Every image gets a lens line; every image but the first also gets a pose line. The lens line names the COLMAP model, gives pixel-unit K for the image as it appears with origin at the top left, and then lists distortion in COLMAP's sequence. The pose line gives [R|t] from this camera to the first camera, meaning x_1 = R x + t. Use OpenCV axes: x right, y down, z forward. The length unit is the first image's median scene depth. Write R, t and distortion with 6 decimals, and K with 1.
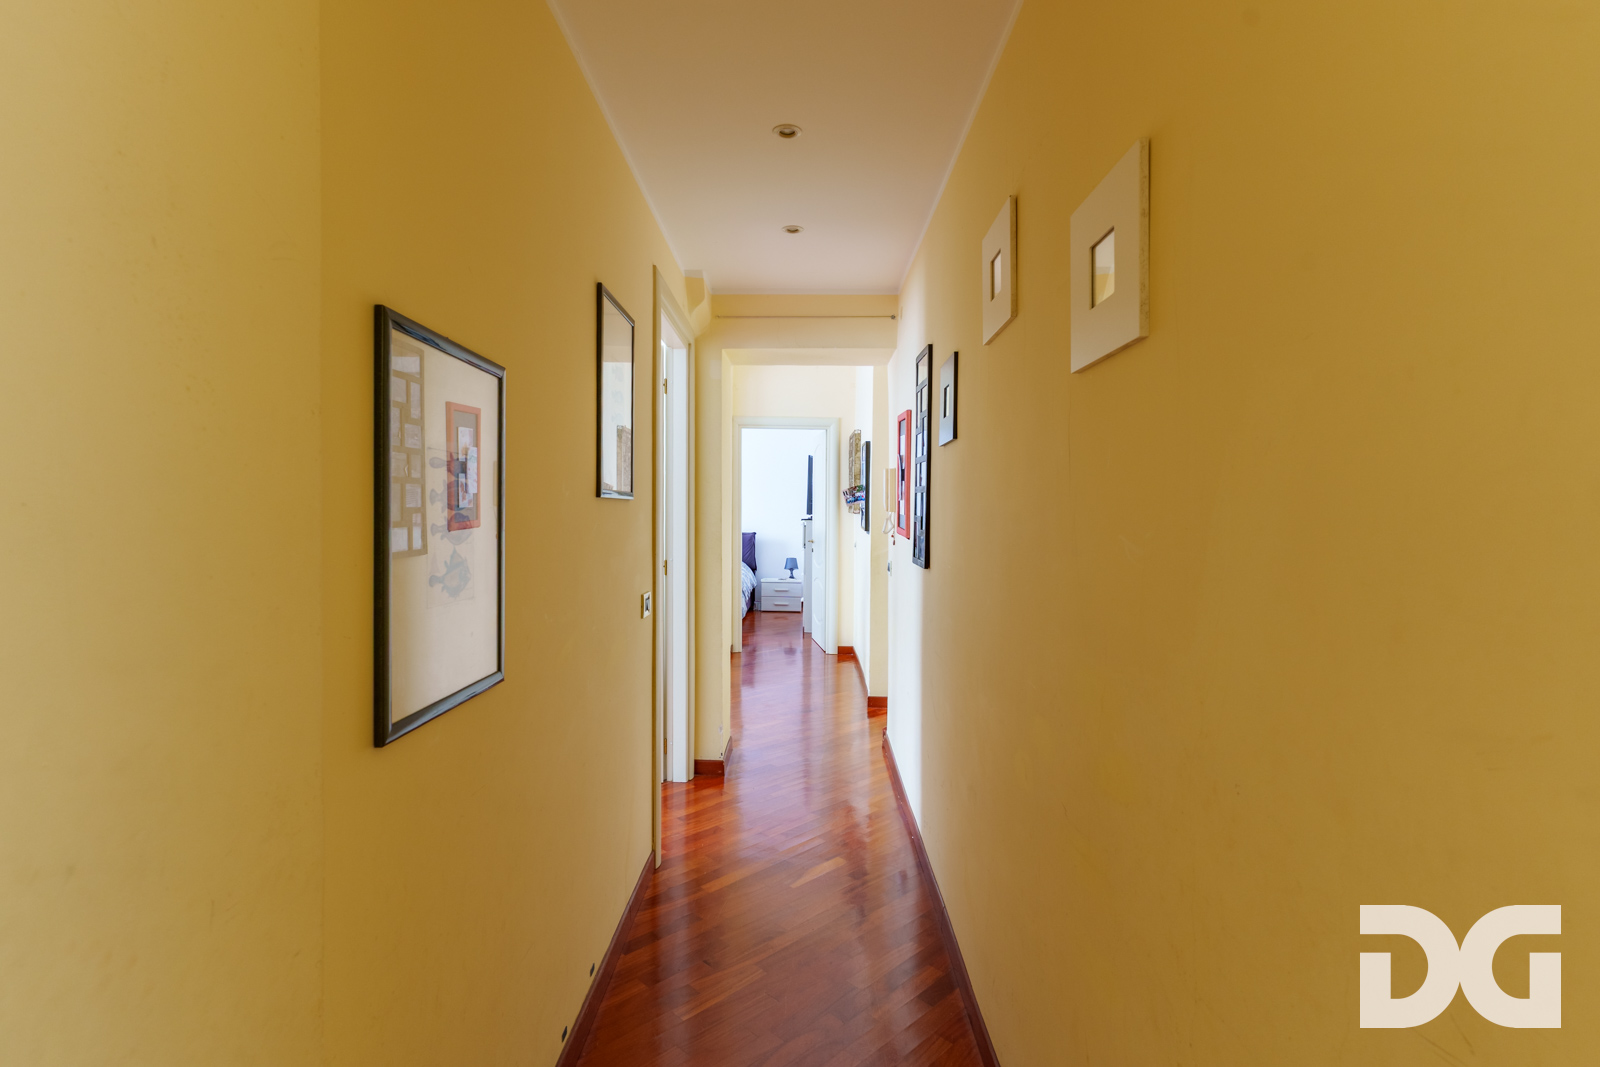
lens RADIAL K [[773.6, 0, 804.1], [0, 773.6, 531.1], [0, 0, 1]] dist [0.001699, 0.000750]
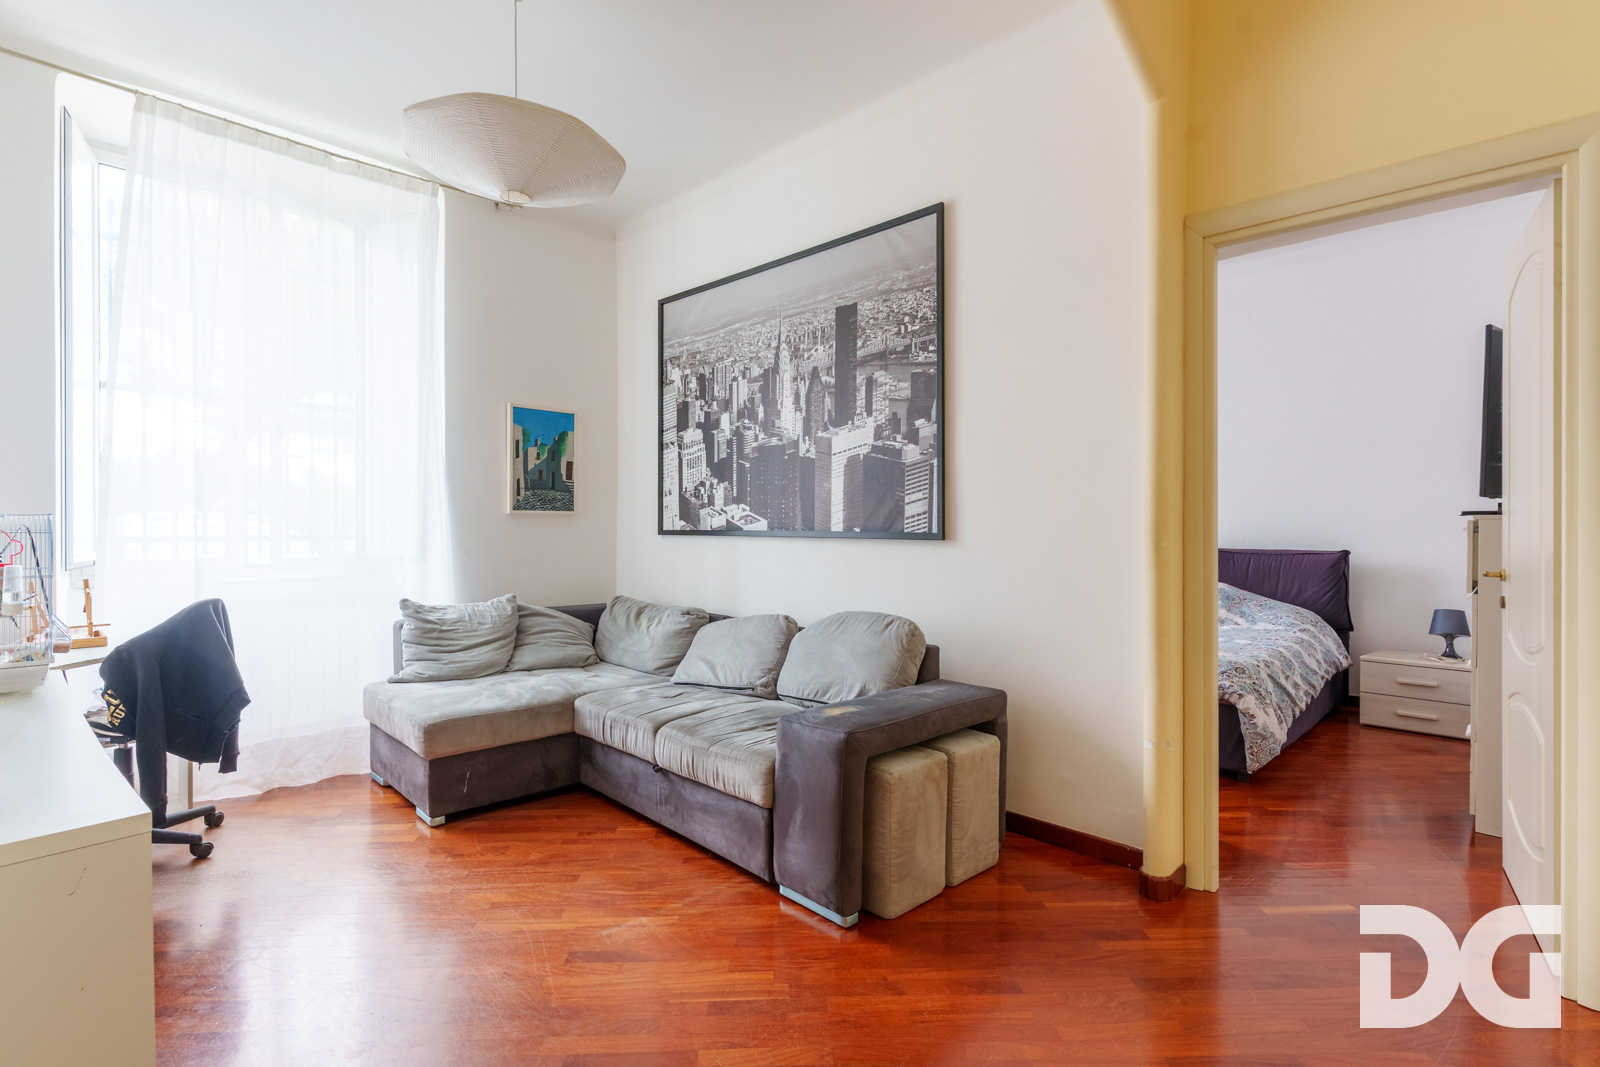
lens RADIAL K [[773.6, 0, 804.1], [0, 773.6, 531.1], [0, 0, 1]] dist [0.001699, 0.000750]
pose [[0.735831, -0.005492, -0.677143, 0.012342], [-0.008463, 0.999814, -0.017304, 0.000828], [0.677113, 0.018463, 0.735648, 0.437866]]
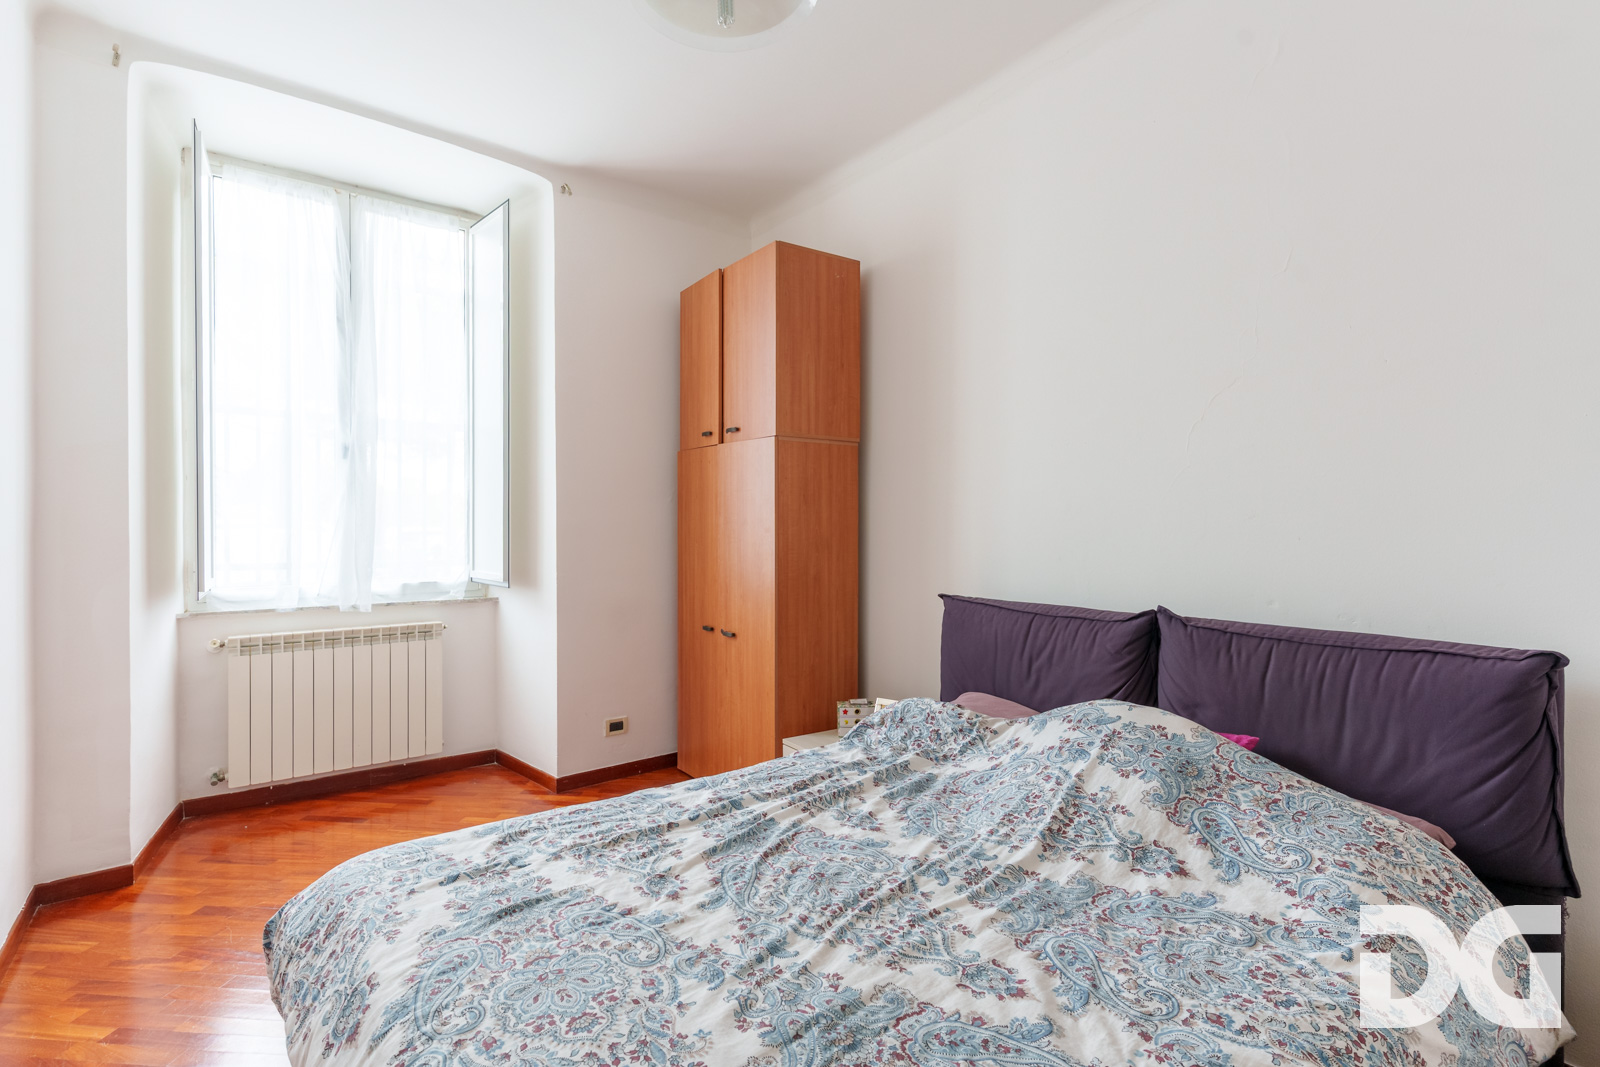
lens RADIAL K [[773.6, 0, 804.1], [0, 773.6, 531.1], [0, 0, 1]] dist [0.001699, 0.000750]
pose [[0.615066, -0.008899, -0.788426, -0.034907], [-0.011348, 0.999733, -0.020137, -0.018417], [0.788394, 0.021333, 0.614800, 0.803390]]
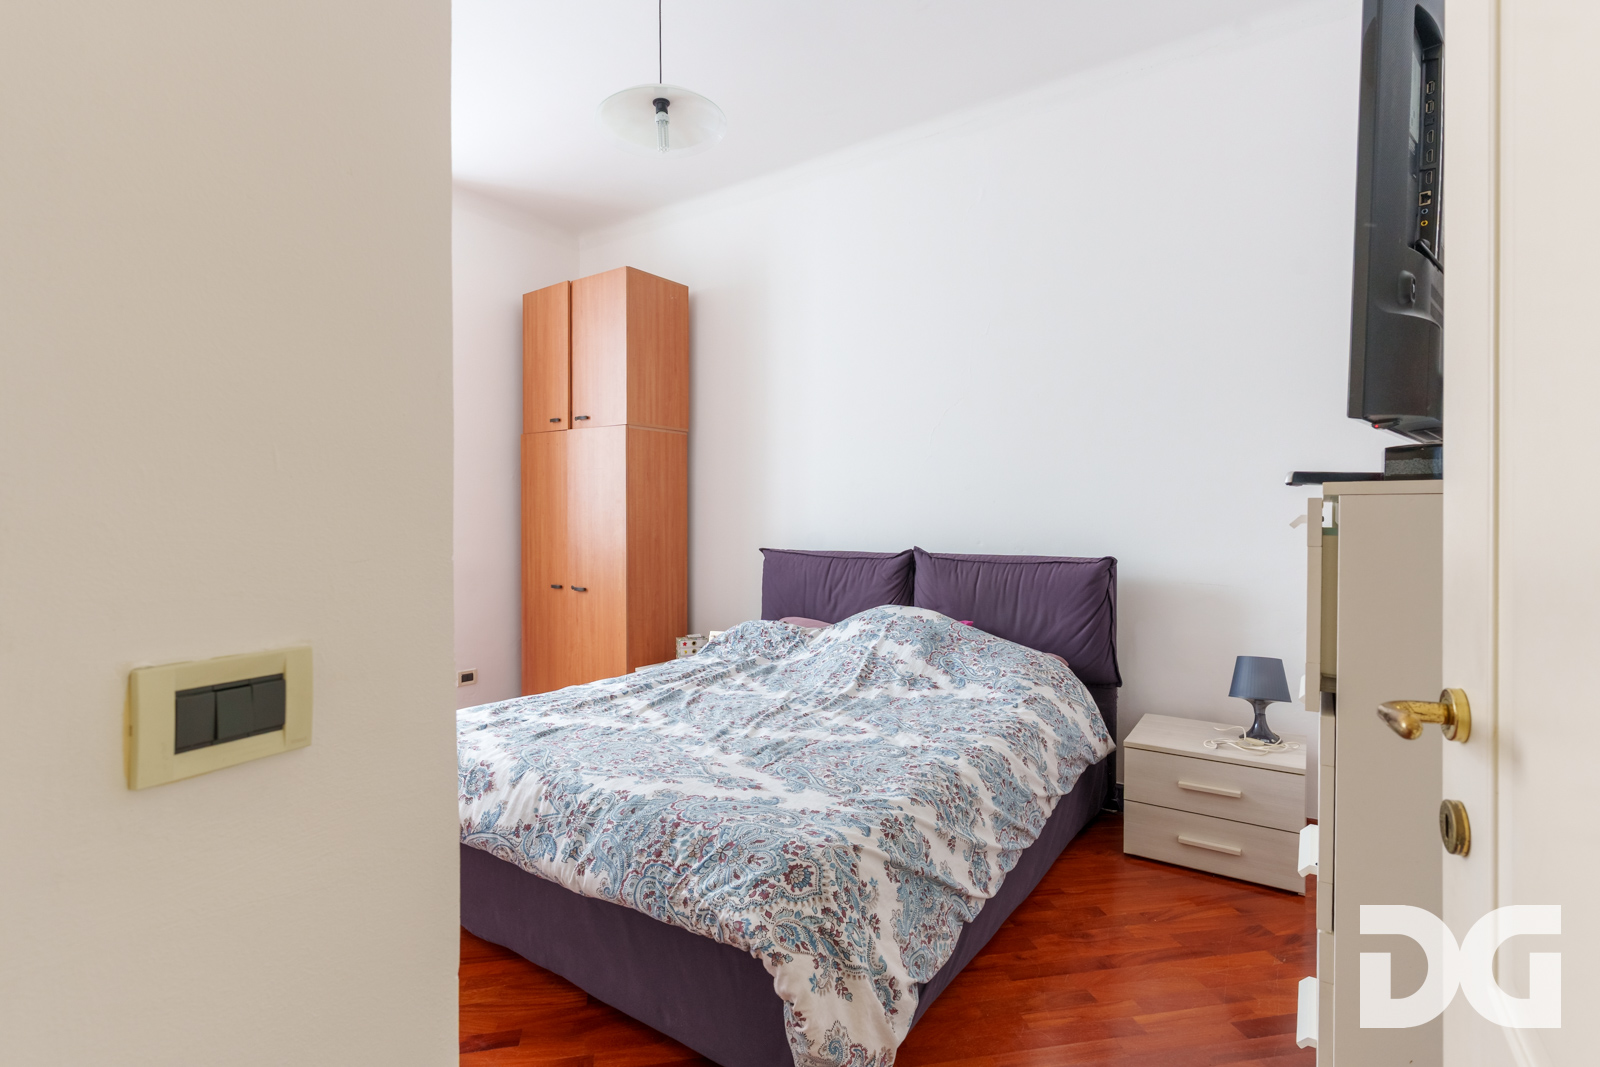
lens RADIAL K [[773.6, 0, 804.1], [0, 773.6, 531.1], [0, 0, 1]] dist [0.001699, 0.000750]
pose [[0.836173, -0.005162, -0.548441, -0.001150], [-0.001382, 0.999933, -0.011518, -0.004992], [0.548464, 0.010389, 0.836110, 0.707917]]
